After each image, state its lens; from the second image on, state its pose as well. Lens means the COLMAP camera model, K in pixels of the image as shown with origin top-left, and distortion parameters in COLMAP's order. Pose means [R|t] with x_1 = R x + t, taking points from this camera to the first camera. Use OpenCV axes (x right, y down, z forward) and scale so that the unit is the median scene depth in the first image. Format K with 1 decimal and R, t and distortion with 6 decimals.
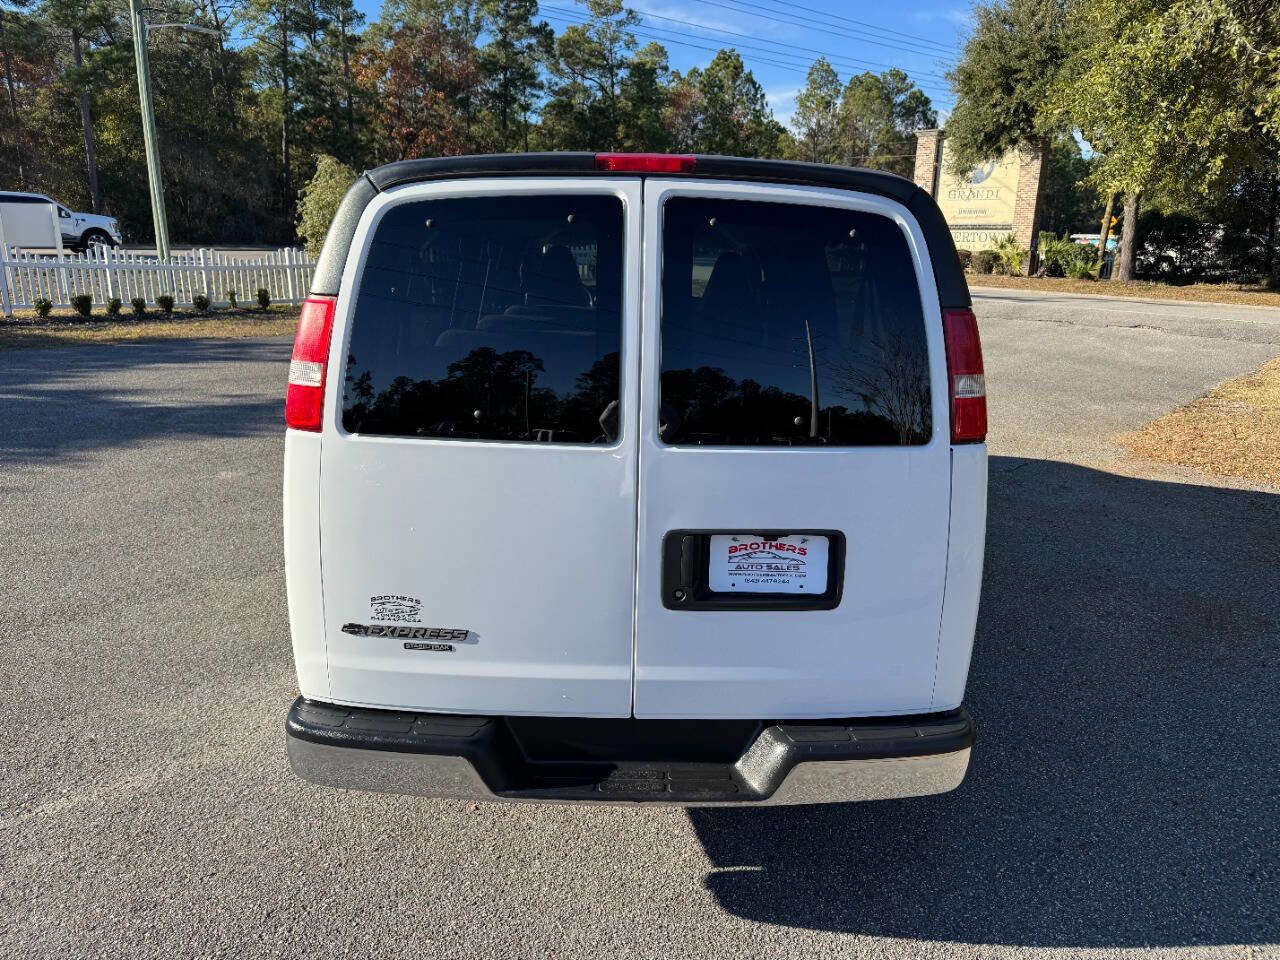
lens RADIAL K [[926.5, 0, 635.8], [0, 926.5, 453.5], [0, 0, 1]] dist [0.030171, -0.020801]
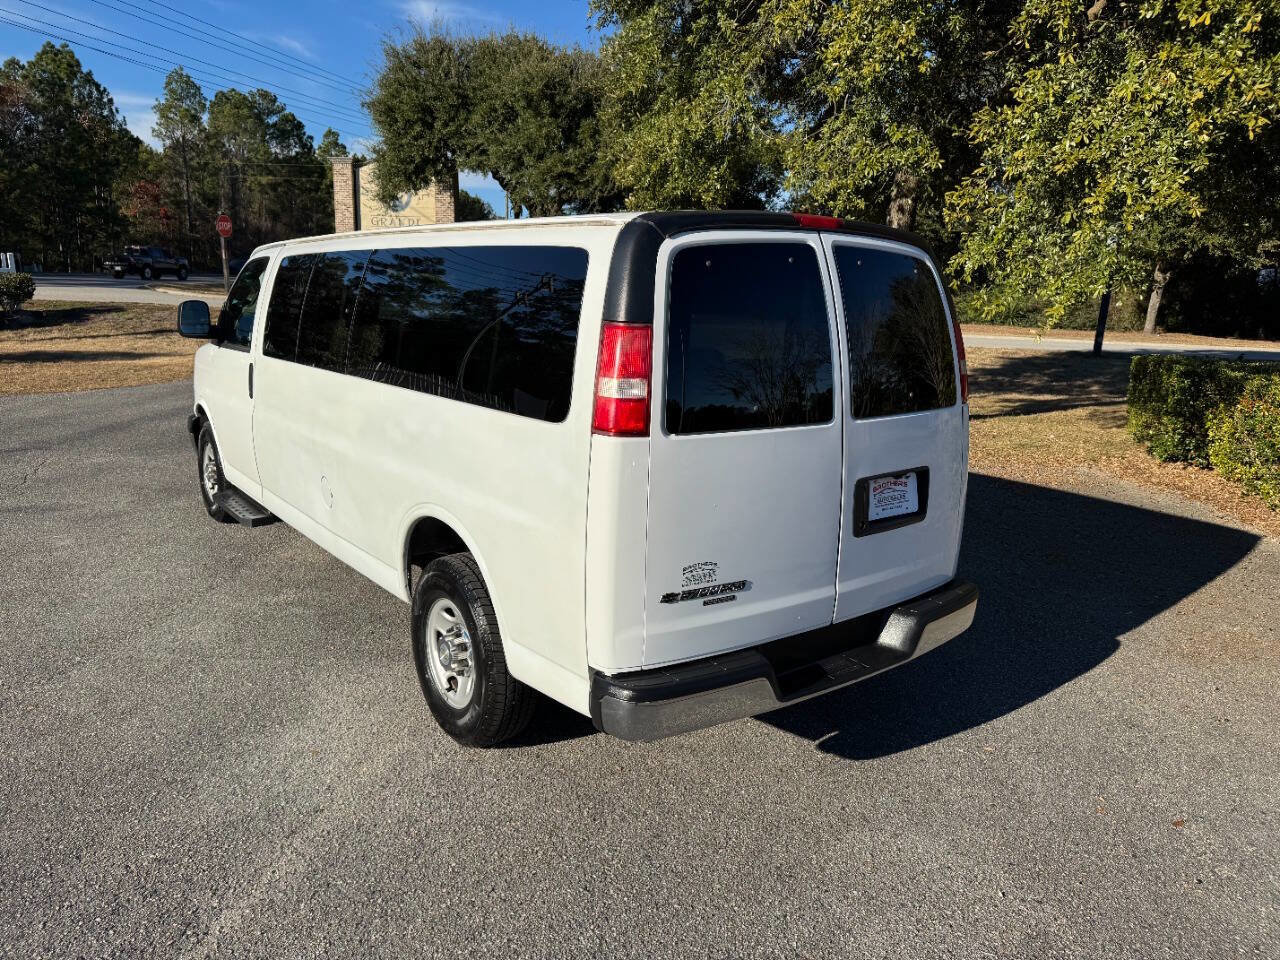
lens RADIAL K [[926.5, 0, 635.8], [0, 926.5, 453.5], [0, 0, 1]] dist [0.030171, -0.020801]
pose [[0.809037, -0.109634, 0.577442, -0.984626], [0.123837, 0.992191, 0.014873, -0.019211], [-0.574564, 0.059476, 0.816296, 0.034874]]
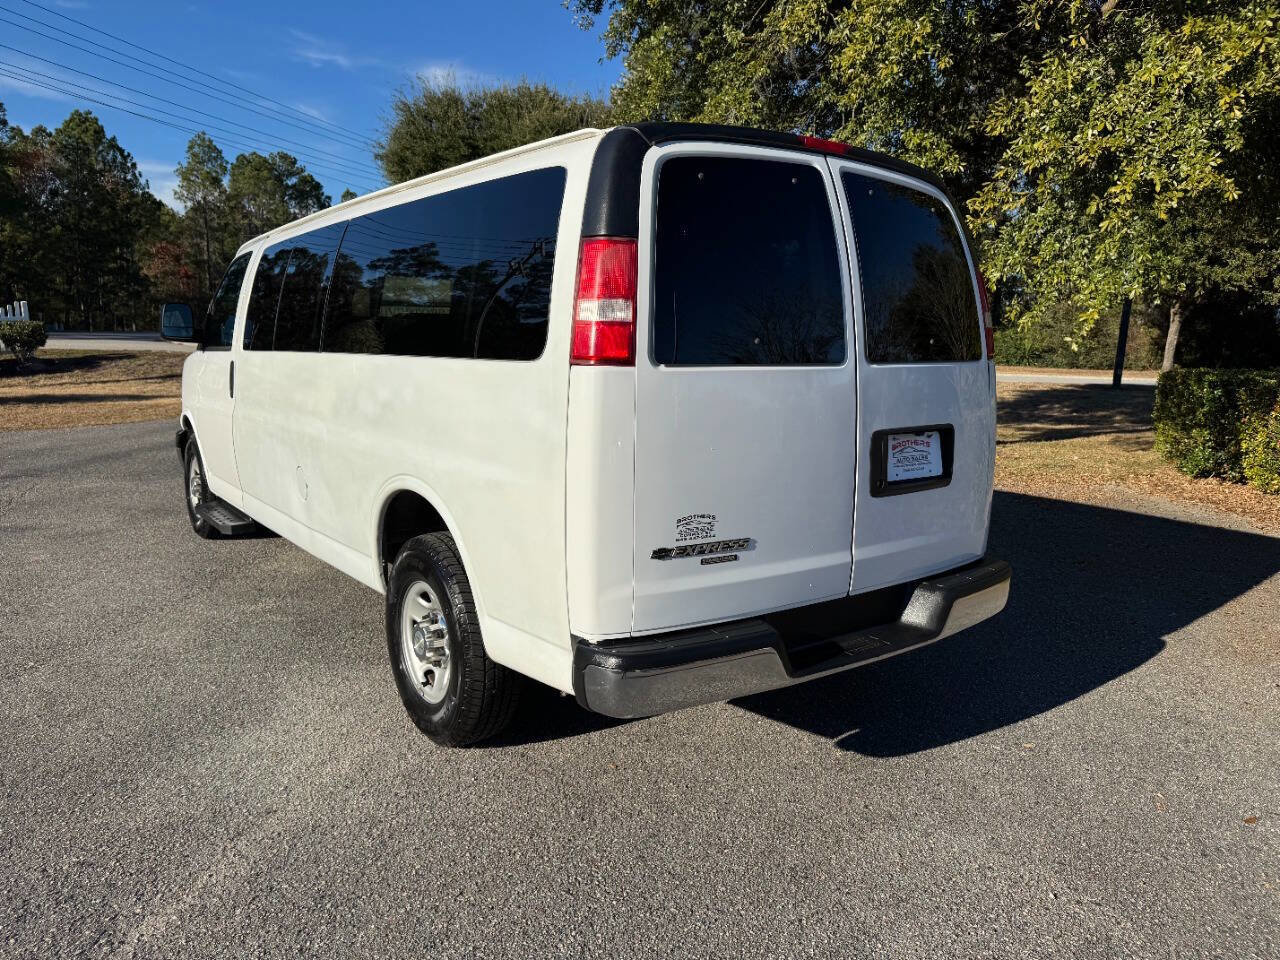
lens RADIAL K [[928.2, 0, 639.1], [0, 928.2, 462.9], [0, 0, 1]] dist [0.019556, -0.007949]
pose [[0.815563, -0.092968, 0.571152, -0.891351], [0.135509, 0.990249, -0.032310, 0.114539], [-0.562579, 0.103747, 0.820208, 0.138645]]
